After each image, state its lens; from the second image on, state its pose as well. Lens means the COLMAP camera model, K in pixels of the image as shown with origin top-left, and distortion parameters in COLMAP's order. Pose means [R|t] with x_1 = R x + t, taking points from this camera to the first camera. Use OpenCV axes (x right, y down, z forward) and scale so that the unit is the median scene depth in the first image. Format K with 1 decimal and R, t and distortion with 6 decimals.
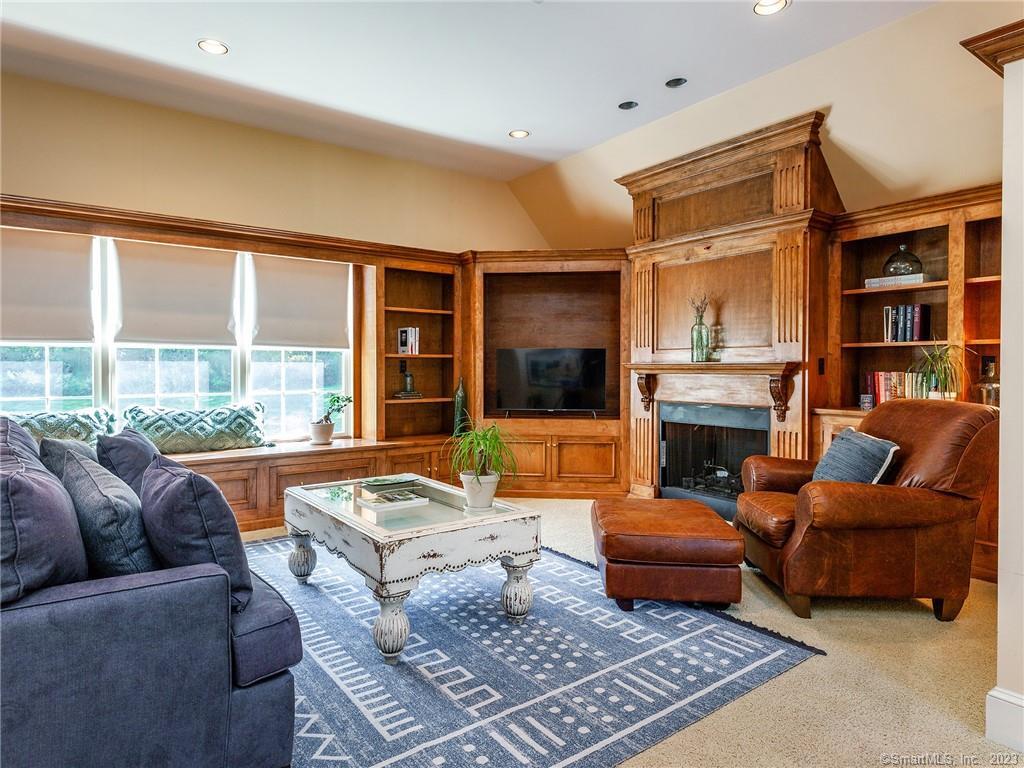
lens RADIAL K [[609.3, 0, 510.4], [0, 609.3, 370.7], [0, 0, 1]] dist [0.042994, -0.012898]
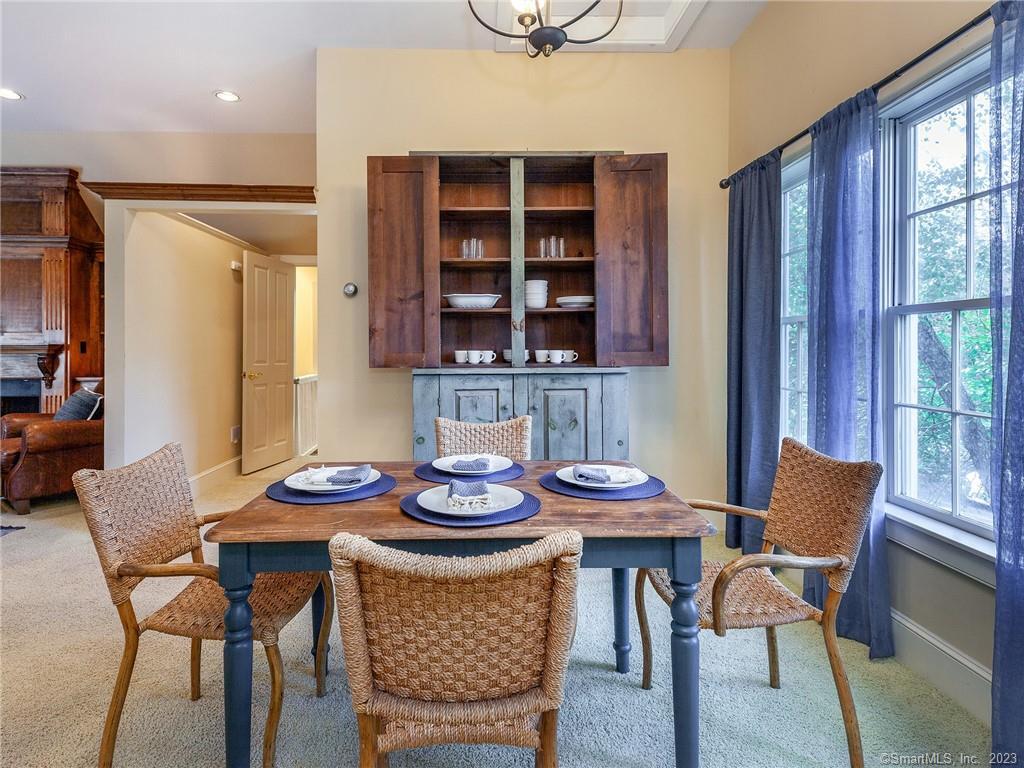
lens RADIAL K [[526.4, 0, 481.1], [0, 526.4, 346.2], [0, 0, 1]] dist [0.006819, -0.001088]
pose [[0.578991, -0.000680, 0.815333, 0.044660], [0.005689, 0.999979, -0.003207, -0.000677], [-0.815314, 0.006495, 0.578983, -0.433696]]
